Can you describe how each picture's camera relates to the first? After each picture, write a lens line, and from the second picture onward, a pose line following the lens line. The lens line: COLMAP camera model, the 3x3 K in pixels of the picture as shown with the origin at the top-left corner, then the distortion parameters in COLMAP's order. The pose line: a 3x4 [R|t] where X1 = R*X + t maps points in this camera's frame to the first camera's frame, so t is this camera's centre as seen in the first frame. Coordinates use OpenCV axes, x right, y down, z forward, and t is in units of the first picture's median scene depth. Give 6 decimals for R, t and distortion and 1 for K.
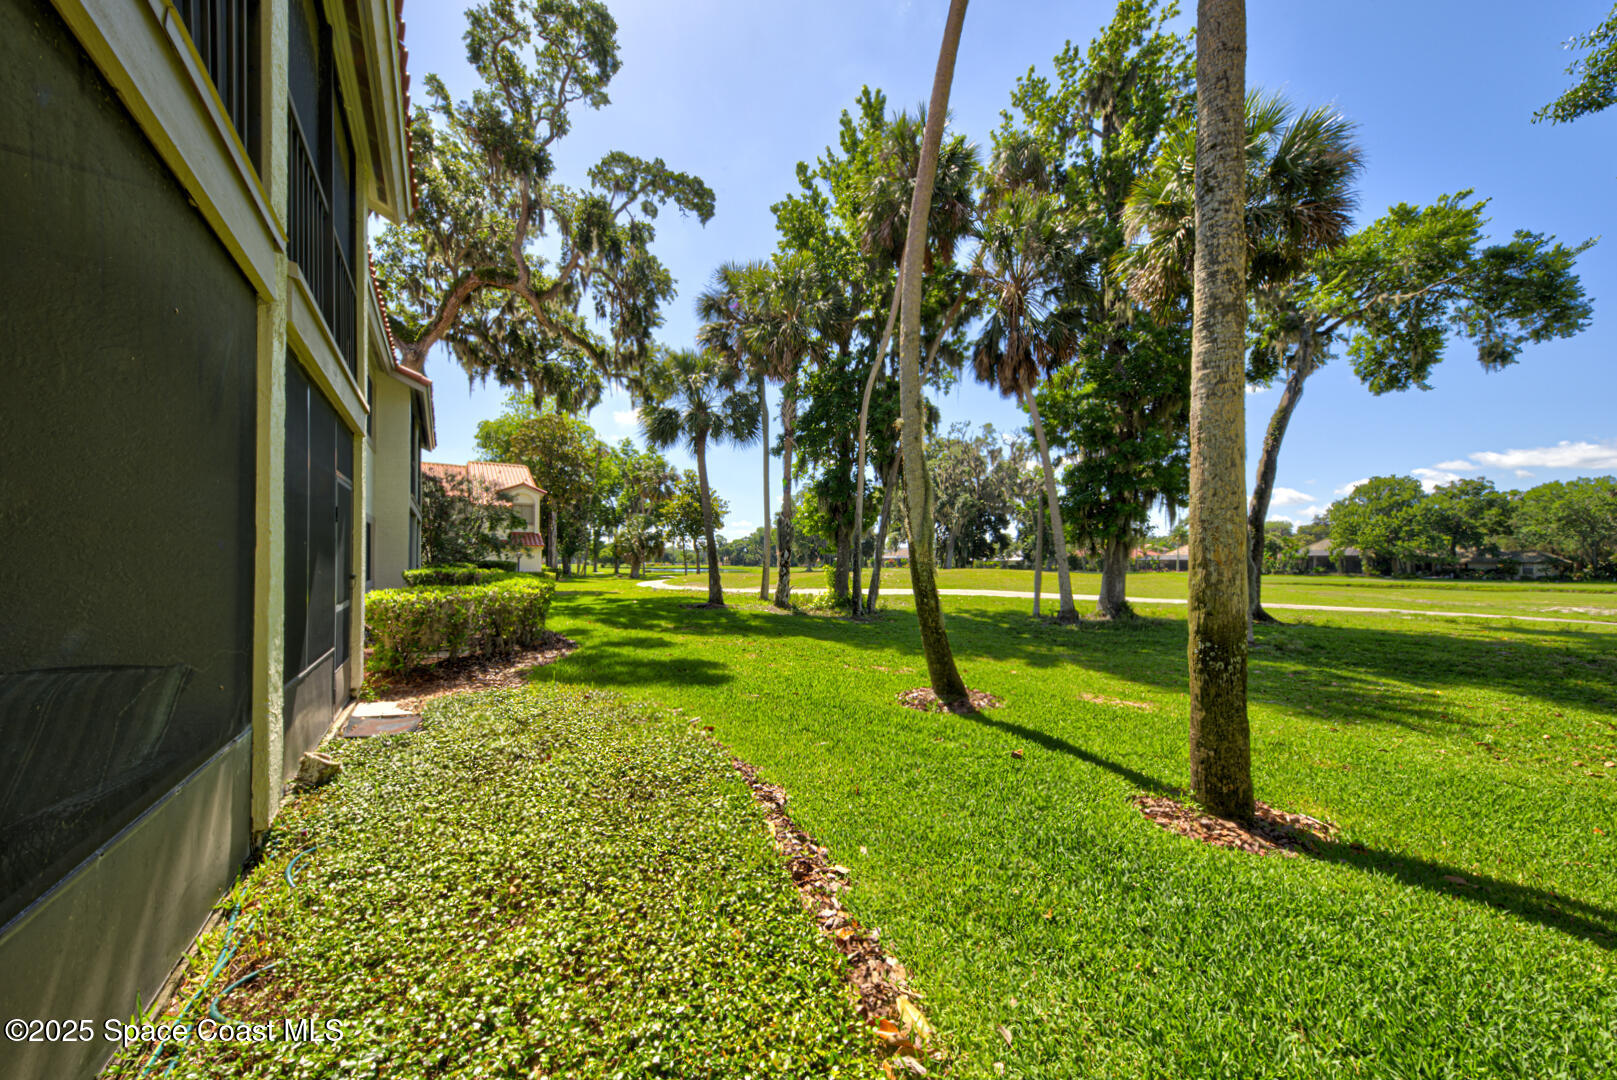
lens RADIAL K [[557.1, 0, 780.3], [0, 557.1, 555.2], [0, 0, 1]] dist [0.021209, -0.003055]
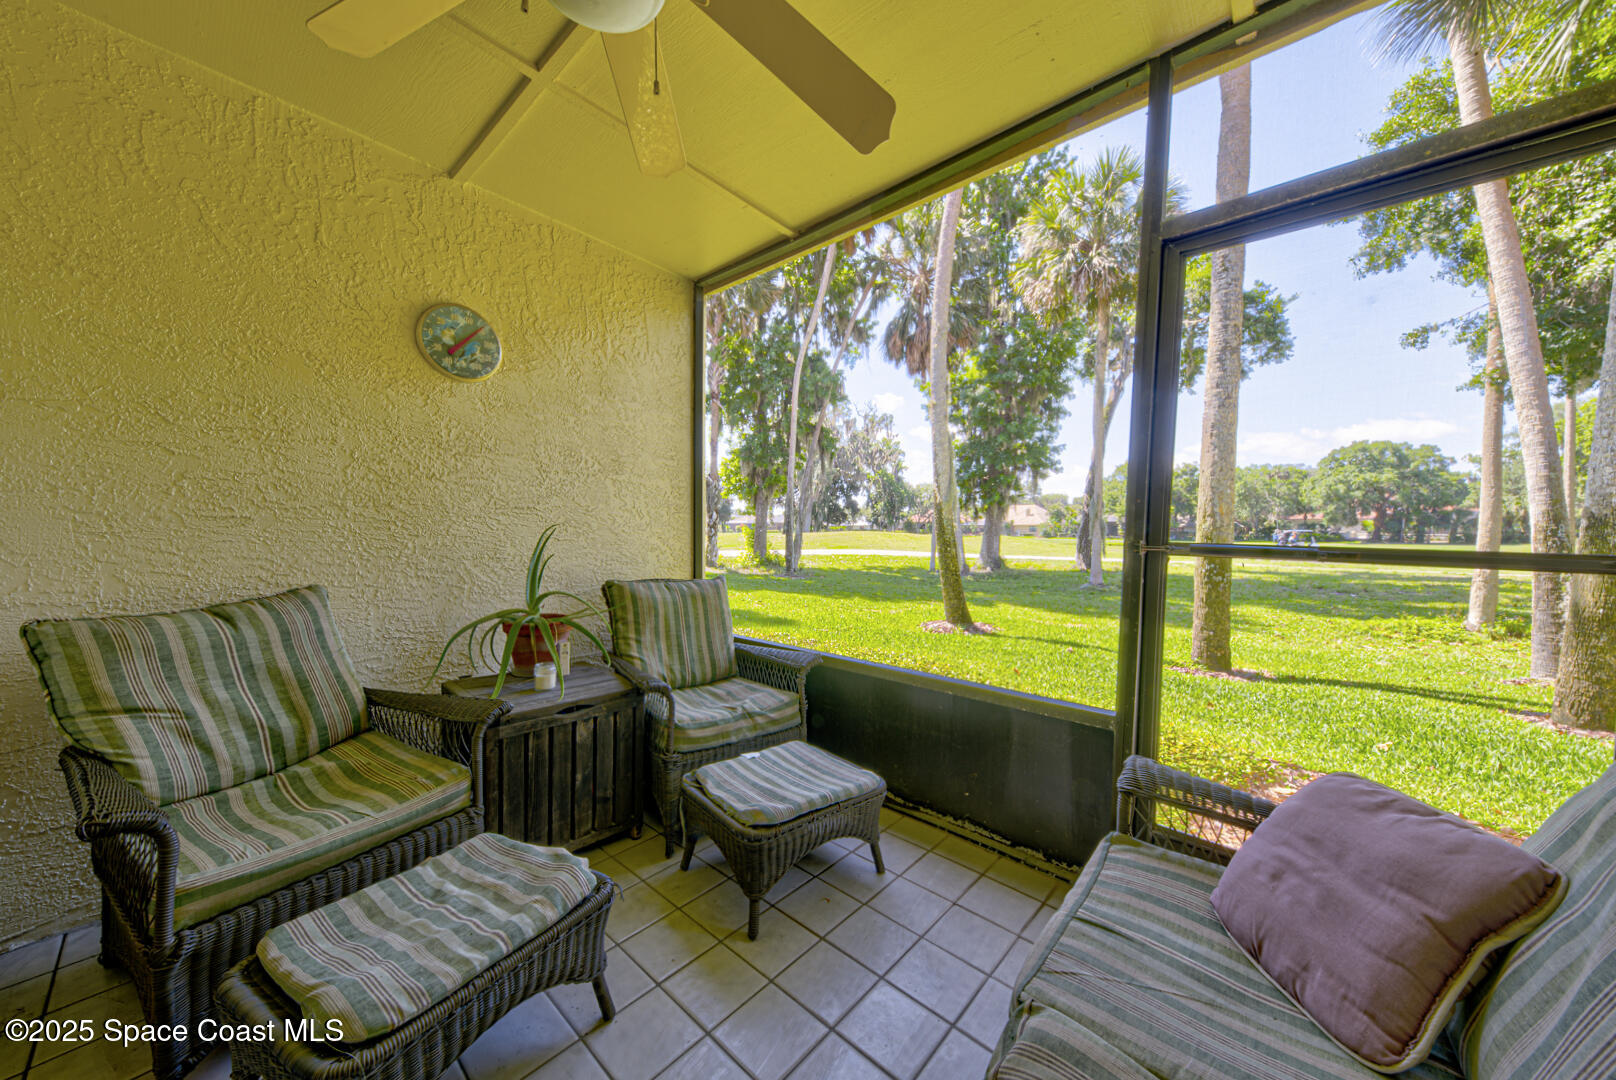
lens RADIAL K [[556.7, 0, 787.9], [0, 556.7, 553.7], [0, 0, 1]] dist [0.021209, -0.003055]
pose [[0.964442, -0.010353, 0.264091, -0.134005], [-0.005966, 0.998125, 0.060913, 0.005139], [-0.264226, -0.060323, 0.962572, -0.033151]]
